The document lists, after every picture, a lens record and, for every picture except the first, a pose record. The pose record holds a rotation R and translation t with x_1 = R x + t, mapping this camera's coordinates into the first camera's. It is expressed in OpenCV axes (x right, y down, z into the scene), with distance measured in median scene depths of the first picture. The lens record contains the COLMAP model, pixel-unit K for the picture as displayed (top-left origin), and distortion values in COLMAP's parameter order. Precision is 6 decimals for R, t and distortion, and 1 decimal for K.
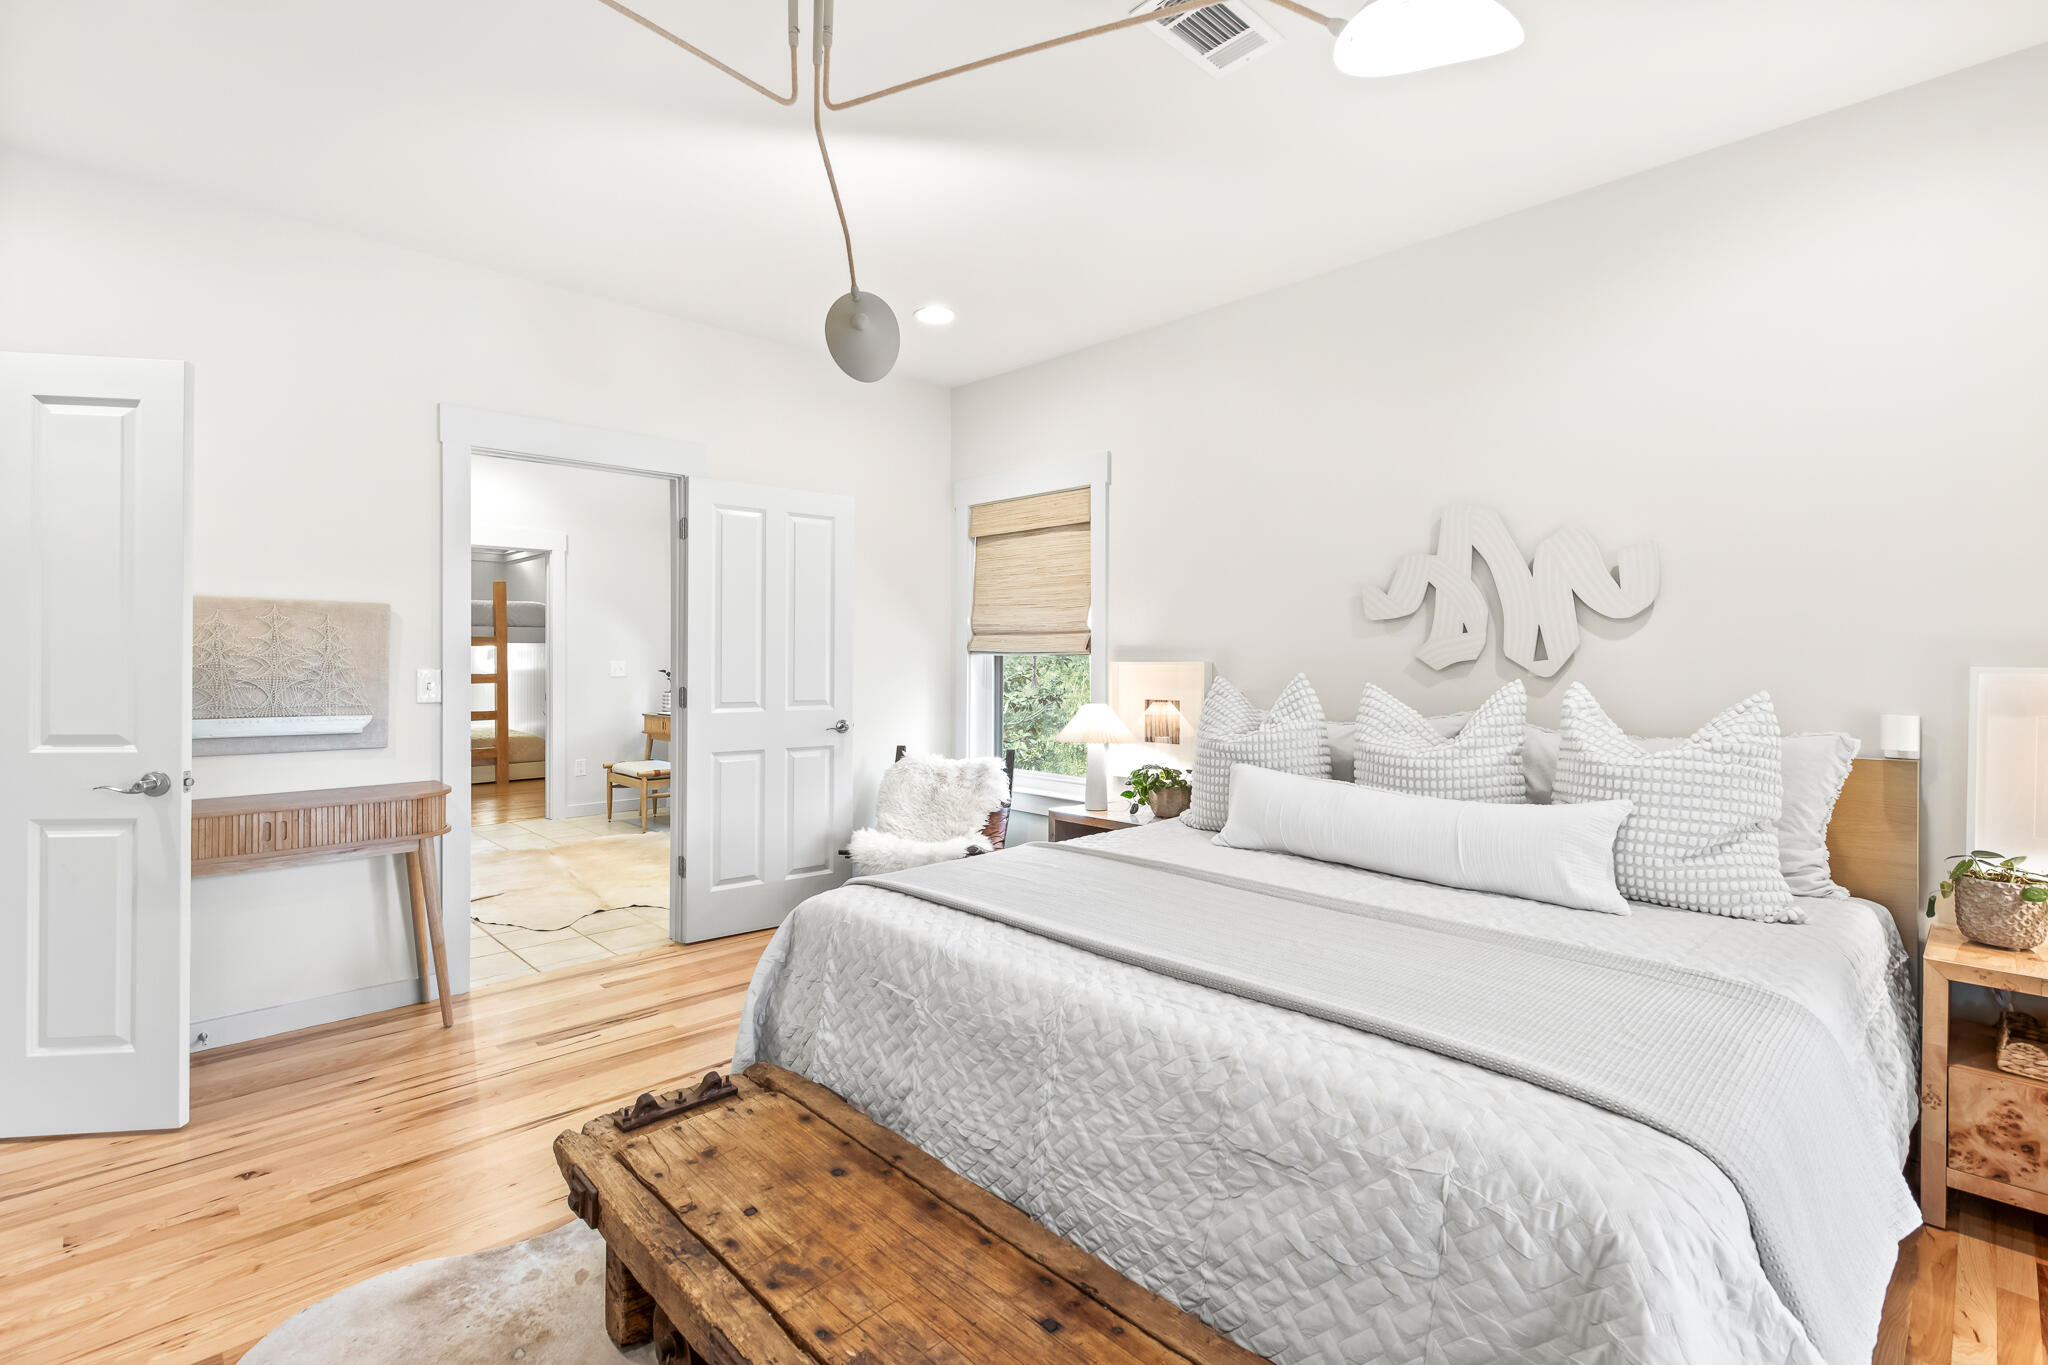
lens RADIAL K [[927.2, 0, 1011.1], [0, 927.2, 665.5], [0, 0, 1]] dist [0.000726, -0.000923]
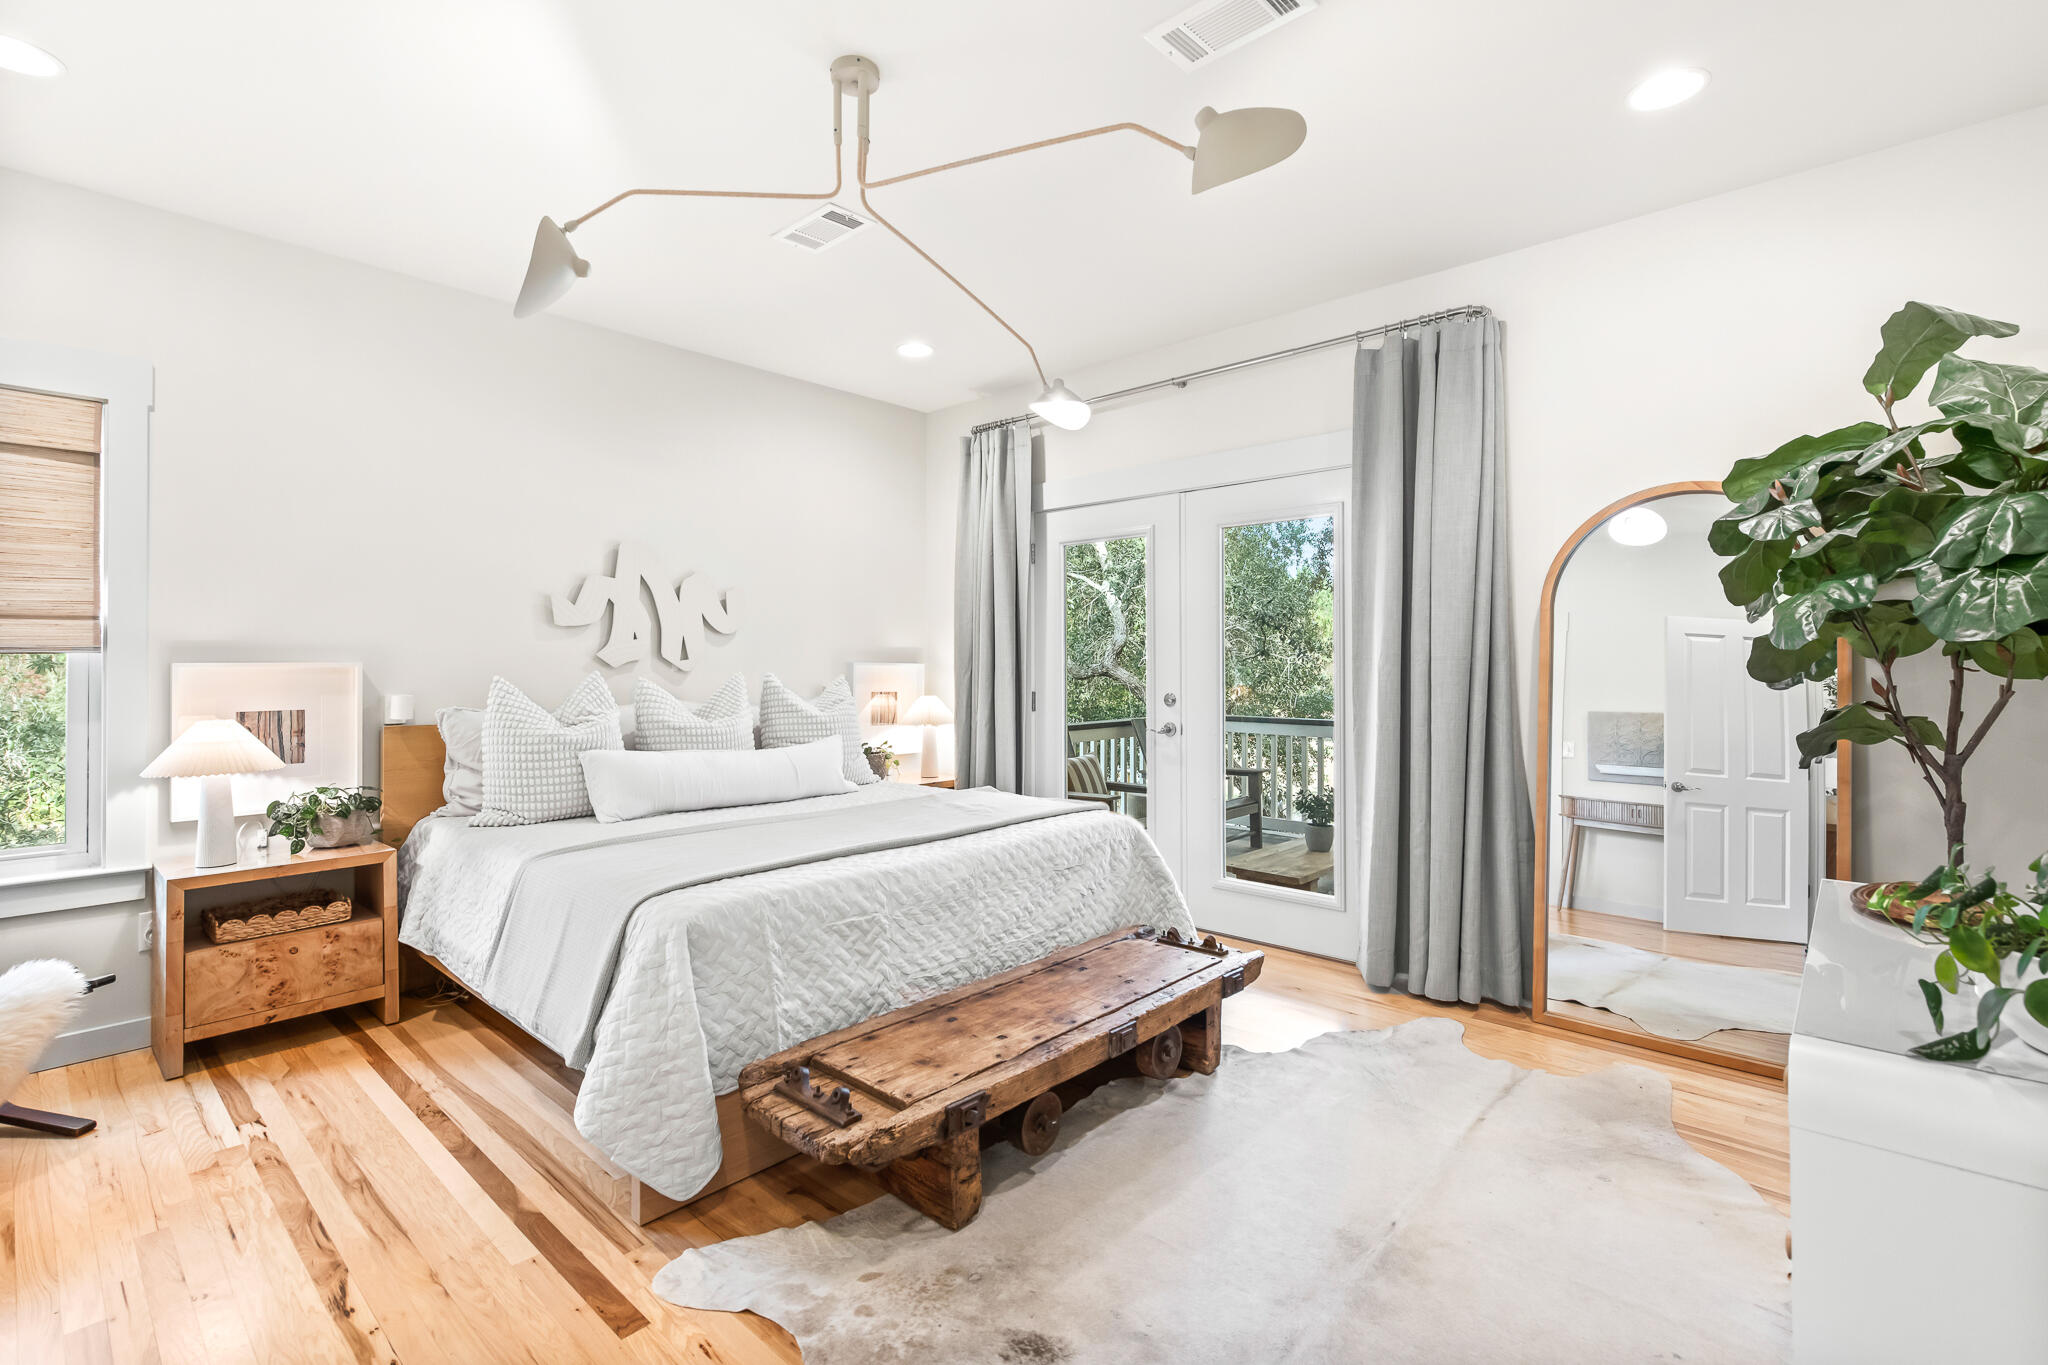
lens RADIAL K [[927.2, 0, 1003.2], [0, 927.2, 667.3], [0, 0, 1]] dist [0.000726, -0.000923]
pose [[-0.050660, -0.005590, 0.998700, -1.673783], [0.008963, 0.999942, 0.006052, 0.002186], [-0.998676, 0.009258, -0.050606, 1.035131]]
